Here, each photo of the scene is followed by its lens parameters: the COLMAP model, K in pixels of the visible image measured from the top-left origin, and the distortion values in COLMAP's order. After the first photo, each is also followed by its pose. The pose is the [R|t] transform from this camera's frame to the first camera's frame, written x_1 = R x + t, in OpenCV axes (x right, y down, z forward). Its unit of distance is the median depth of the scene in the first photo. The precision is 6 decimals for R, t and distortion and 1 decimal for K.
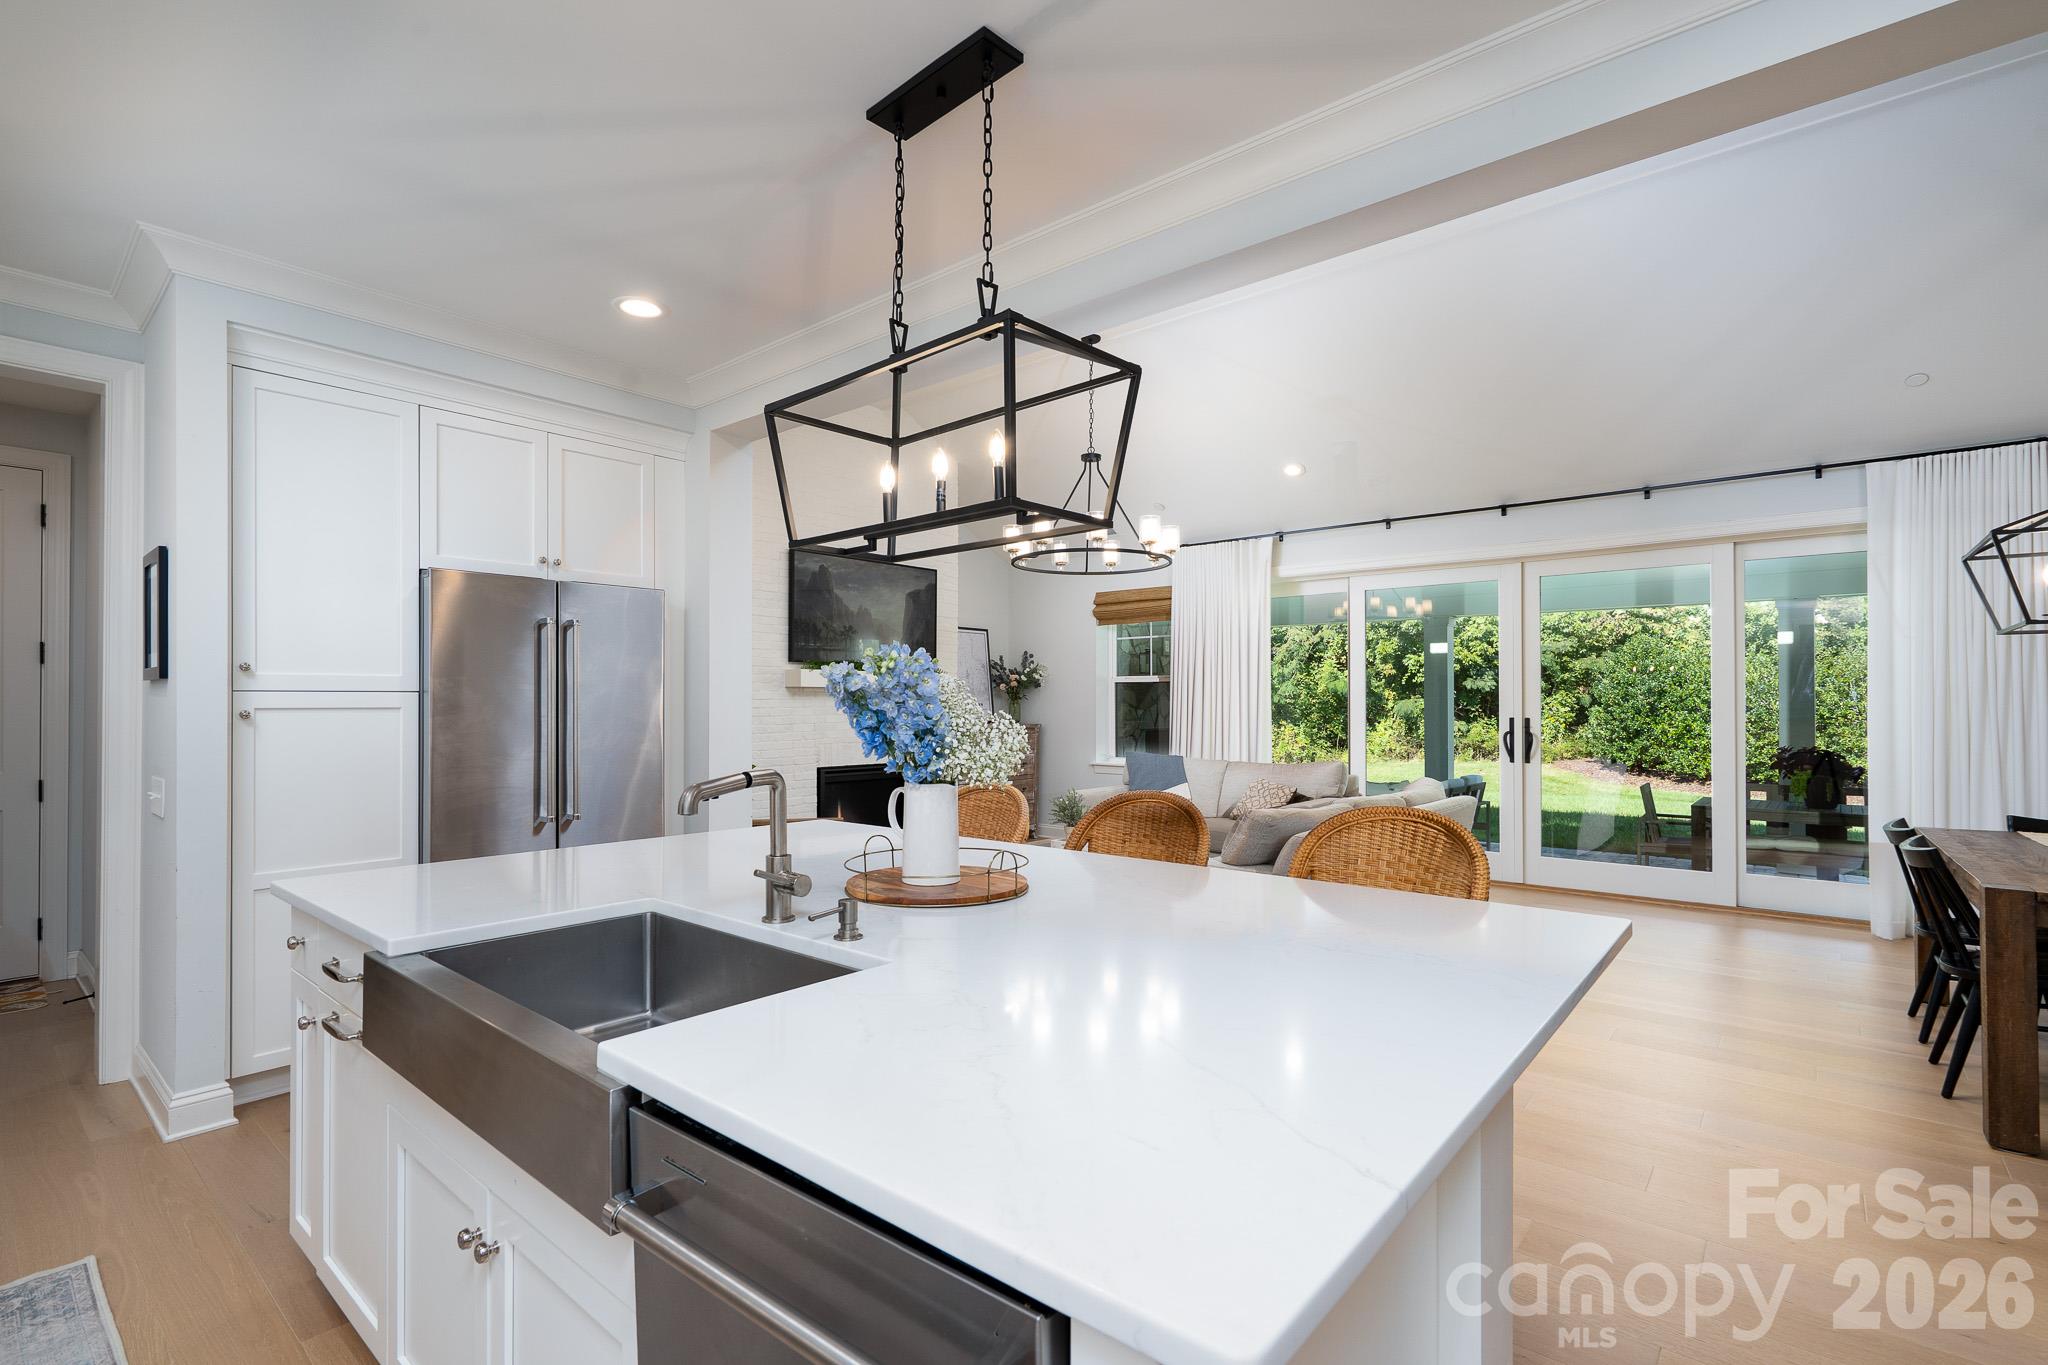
lens RADIAL K [[934.5, 0, 1022.4], [0, 934.5, 699.6], [0, 0, 1]] dist [-0.007174, 0.002398]
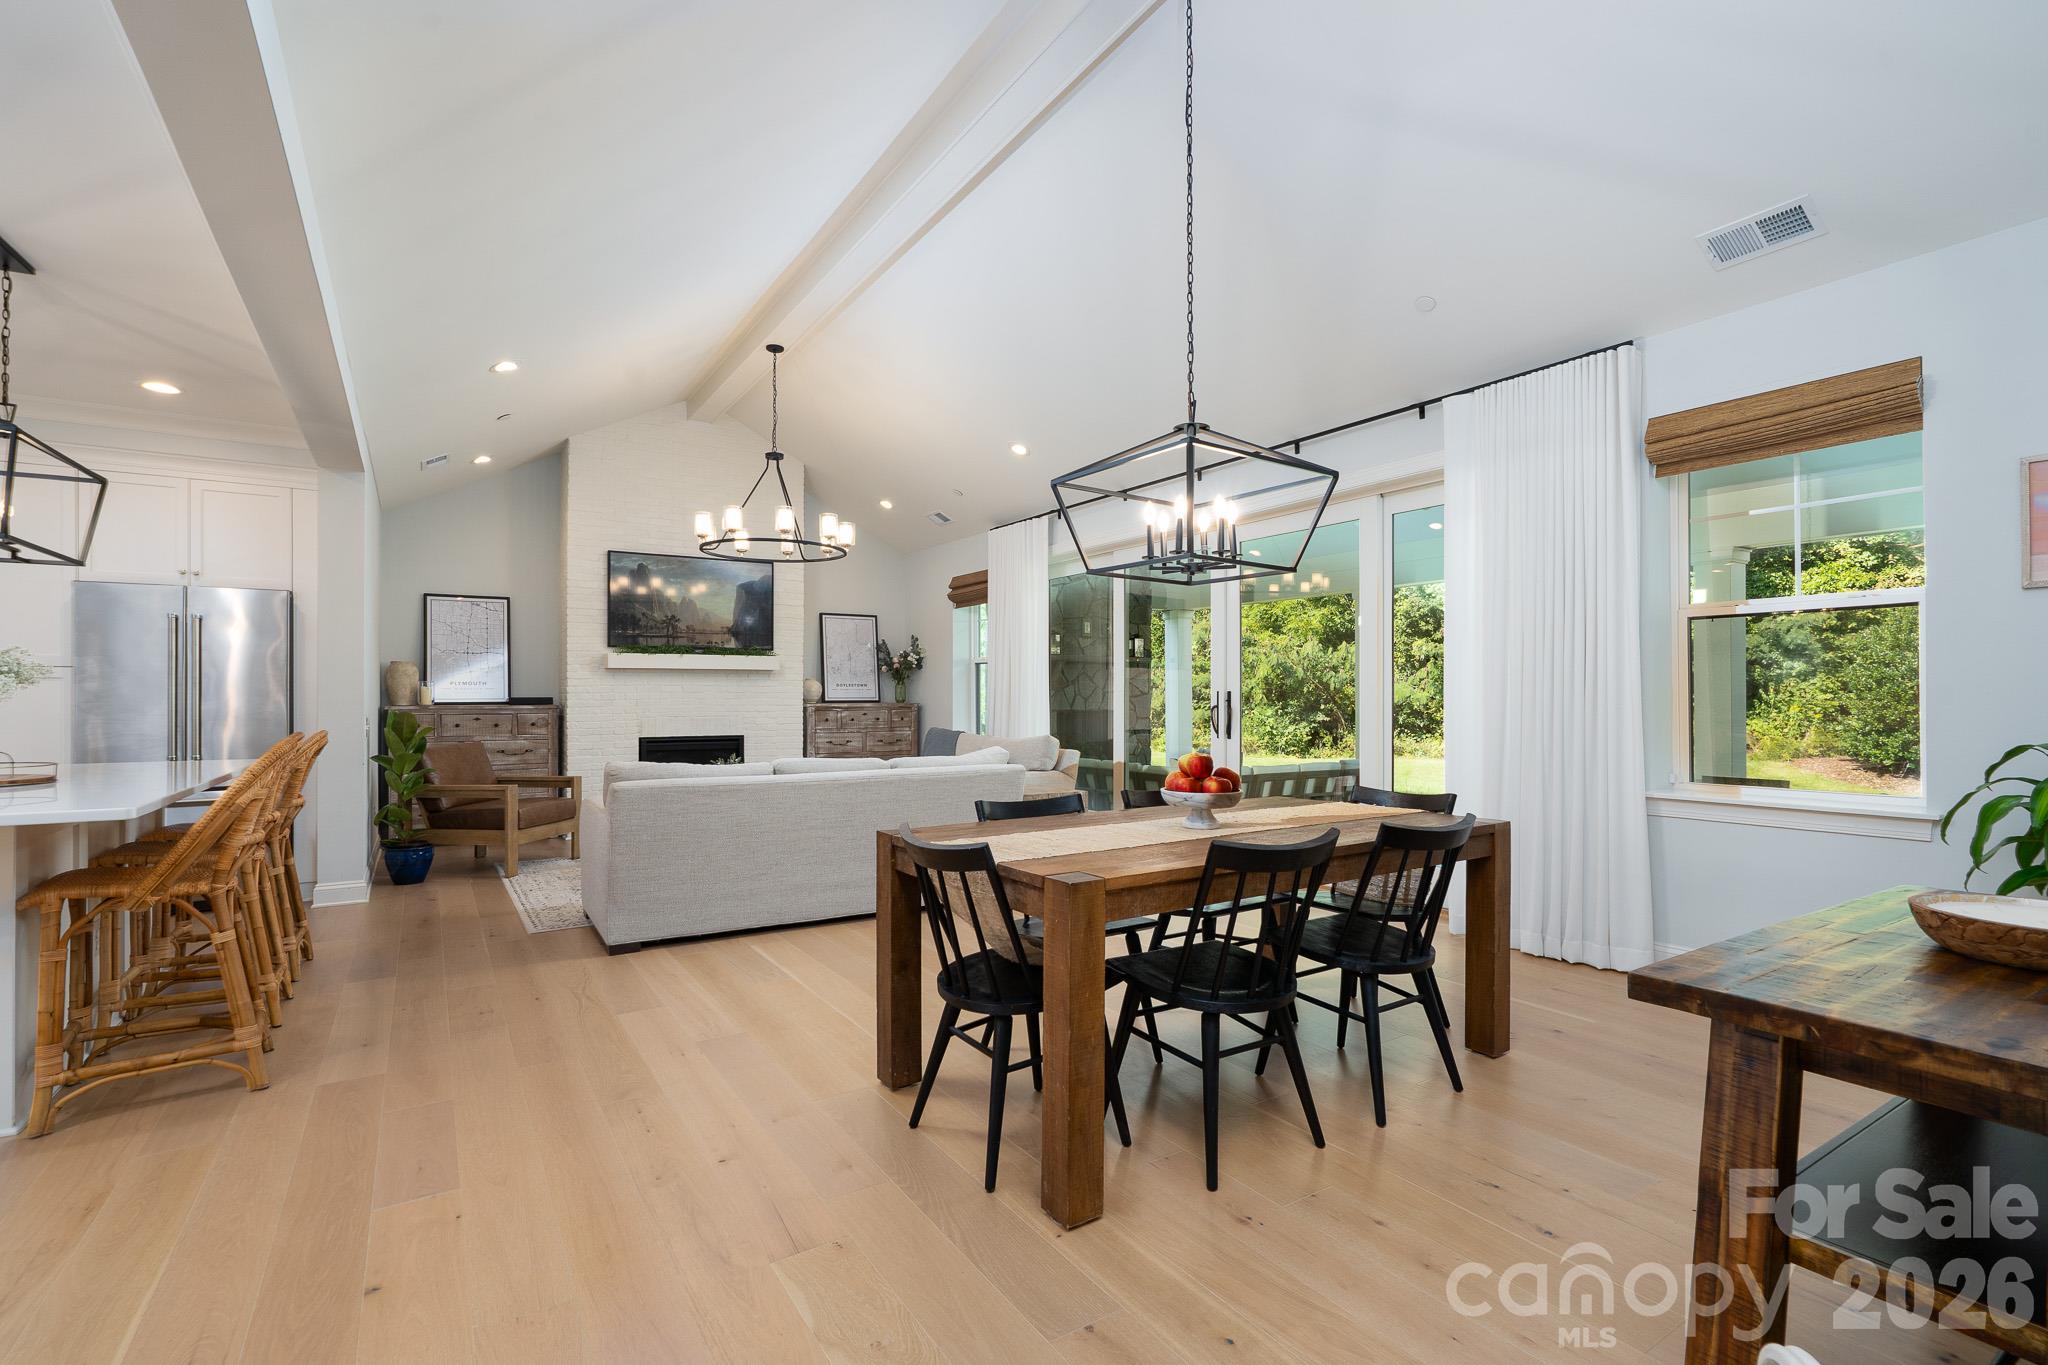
lens RADIAL K [[934.5, 0, 1009.6], [0, 934.5, 699.0], [0, 0, 1]] dist [-0.007174, 0.002398]
pose [[0.955579, -0.001205, -0.294731, 0.430292], [0.003461, 0.999969, 0.007130, 0.014073], [0.294714, -0.007834, 0.955554, 0.014810]]
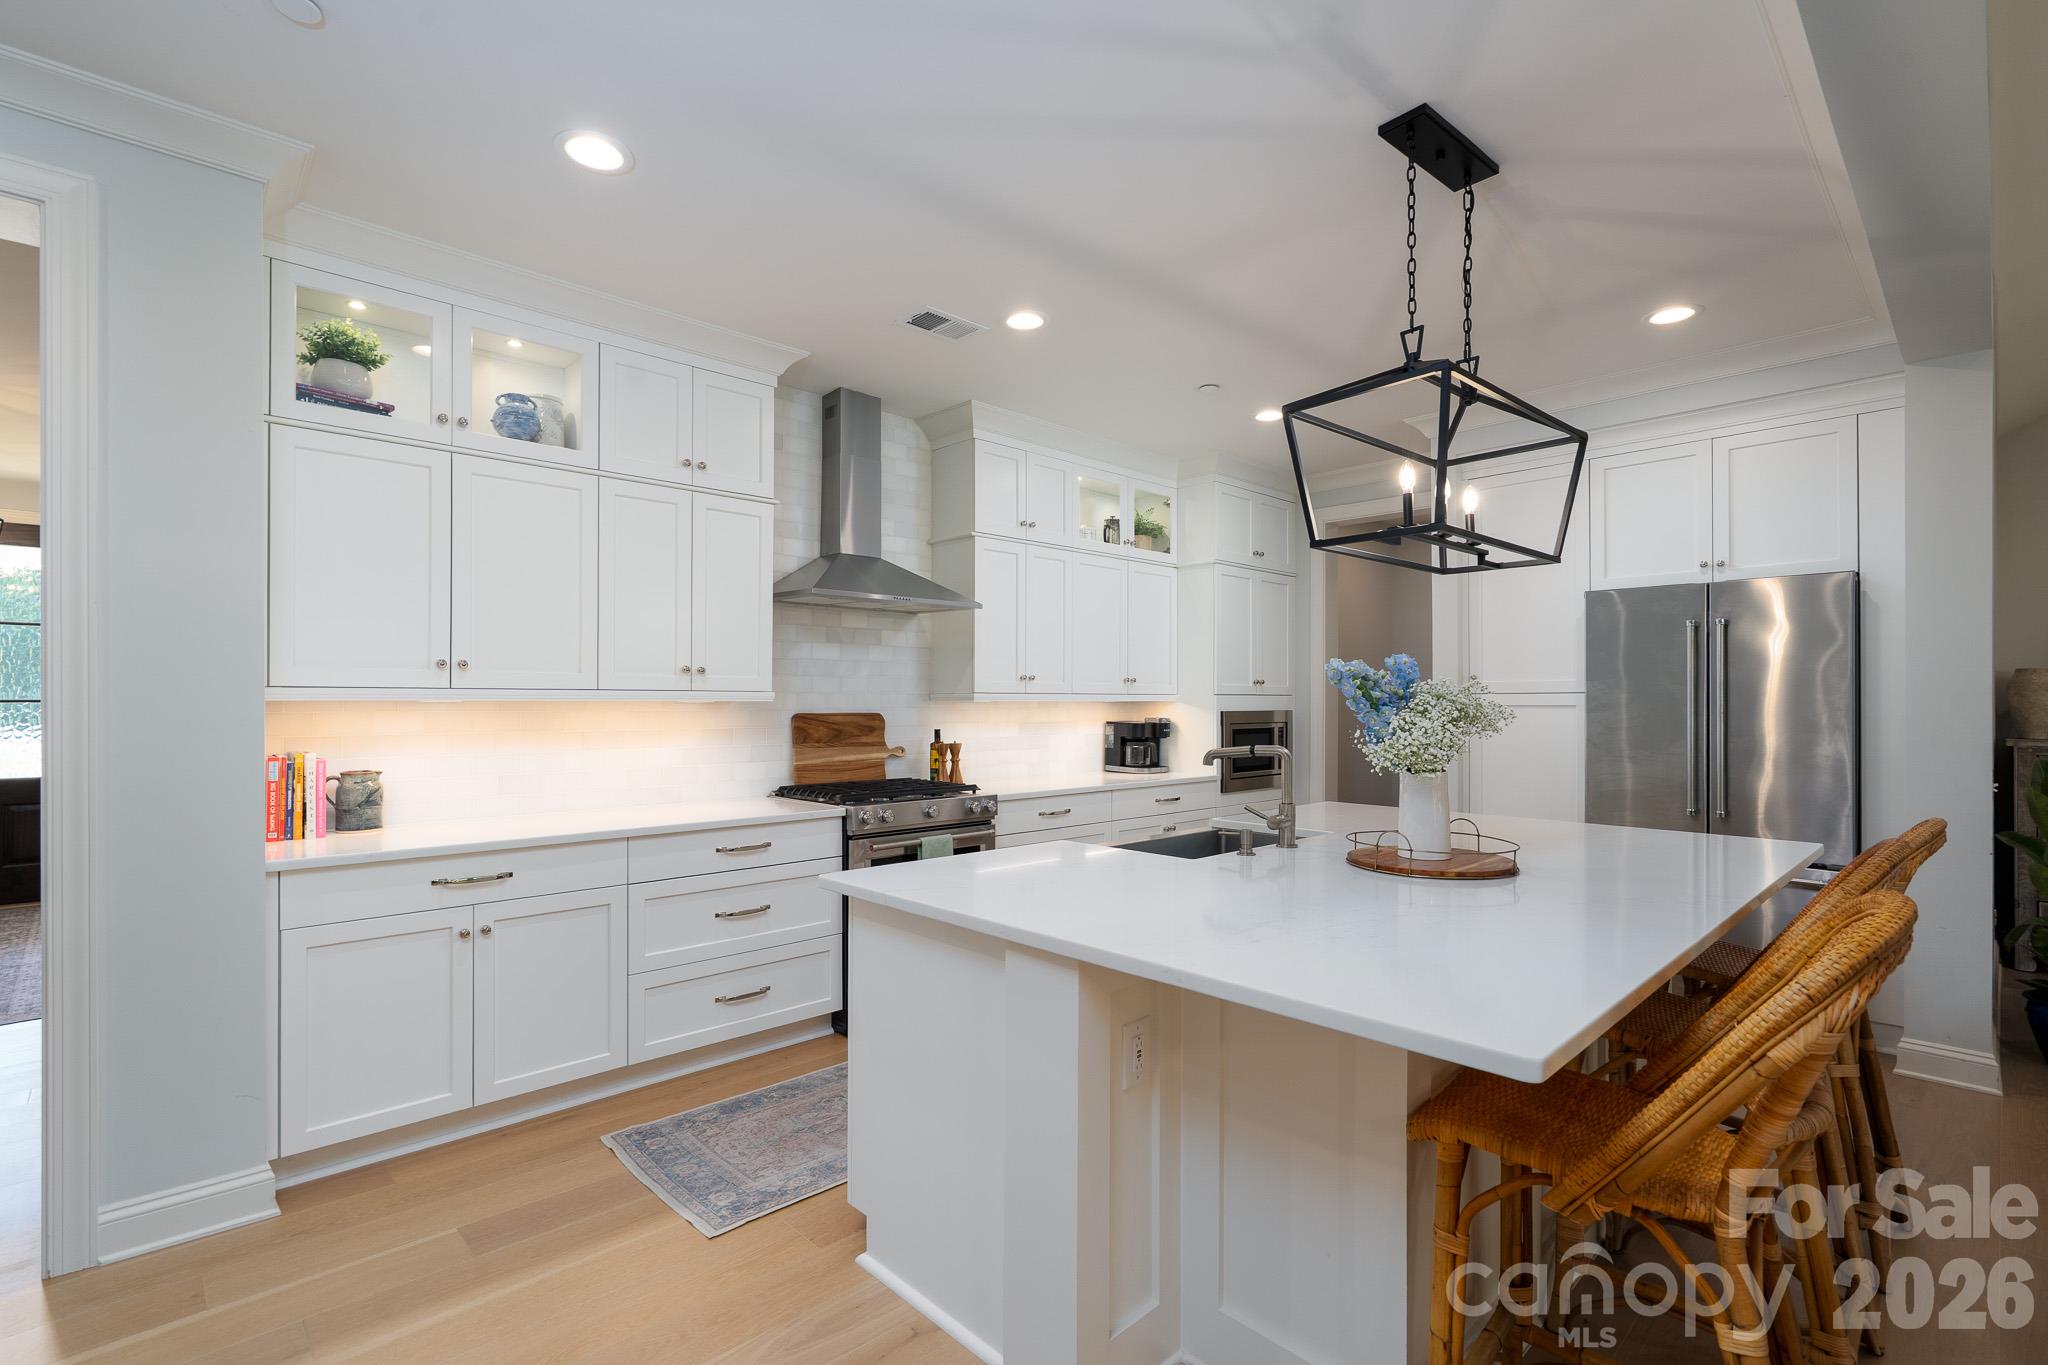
lens RADIAL K [[934.5, 0, 1012.0], [0, 934.5, 695.0], [0, 0, 1]] dist [-0.007174, 0.002398]
pose [[-0.106872, -0.007719, -0.994243, 0.245208], [0.005180, 0.999952, -0.008320, 0.001033], [0.994259, -0.006039, -0.106827, 0.135485]]
